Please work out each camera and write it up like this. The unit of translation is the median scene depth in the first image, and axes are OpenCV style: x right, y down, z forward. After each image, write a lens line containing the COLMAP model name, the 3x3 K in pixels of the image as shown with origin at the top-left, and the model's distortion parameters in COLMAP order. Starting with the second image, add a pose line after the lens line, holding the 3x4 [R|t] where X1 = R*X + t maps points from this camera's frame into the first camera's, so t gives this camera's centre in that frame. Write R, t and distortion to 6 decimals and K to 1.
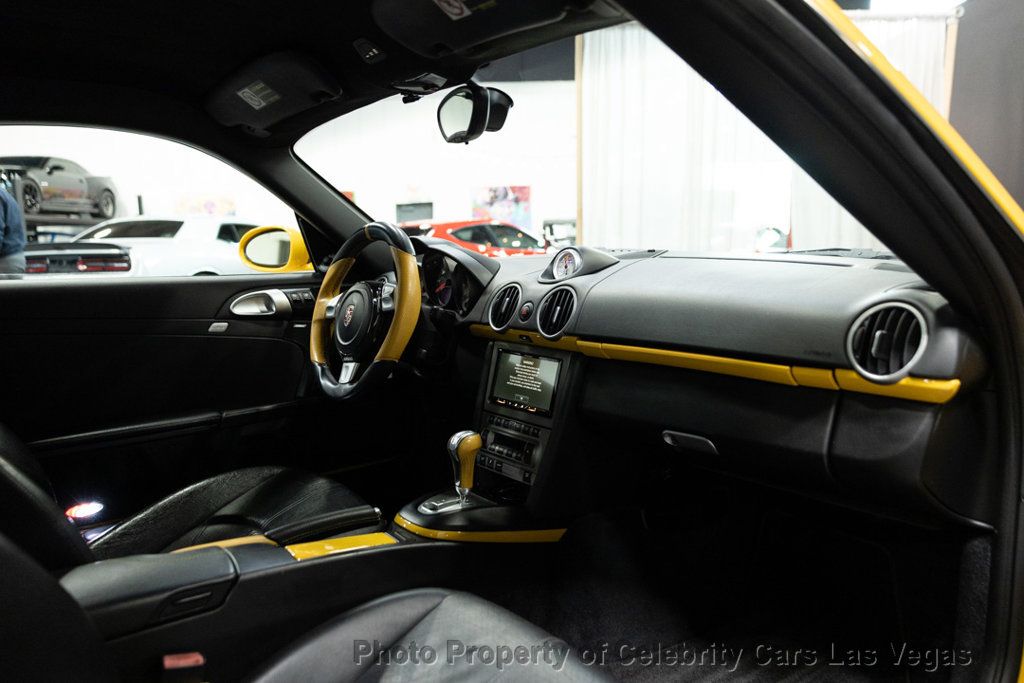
lens RADIAL K [[700.8, 0, 512.0], [0, 700.8, 341.5], [0, 0, 1]] dist [-0.004401, -0.001409]
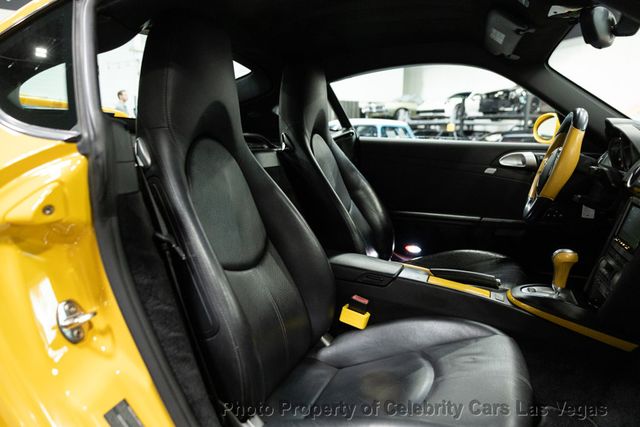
lens RADIAL K [[438.0, 0, 320.0], [0, 438.0, 213.5], [0, 0, 1]] dist [-0.004401, -0.001409]
pose [[0.475377, 0.169534, -0.863293, 0.353079], [-0.131778, 0.983909, 0.120656, 0.009060], [0.869857, 0.056406, 0.490068, 0.076115]]
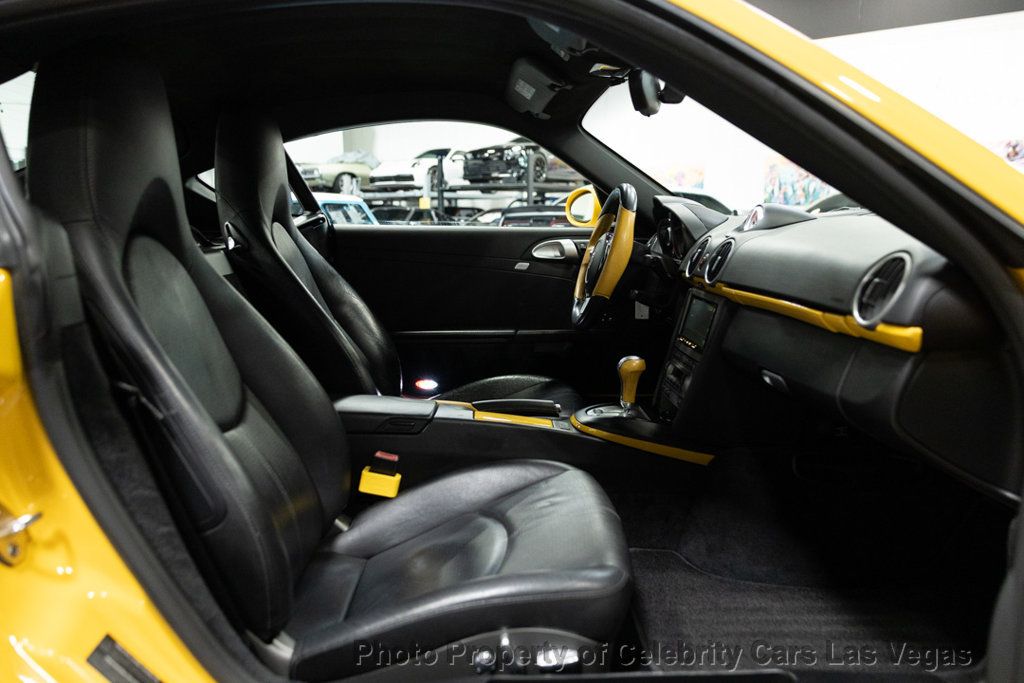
lens RADIAL K [[714.5, 0, 512.0], [0, 714.5, 341.5], [0, 0, 1]] dist [-0.026233, 0.000290]
pose [[0.789711, 0.109670, -0.603597, 0.387901], [-0.081093, 0.993919, 0.074492, 0.021433], [0.608096, -0.009880, 0.793802, -0.080591]]
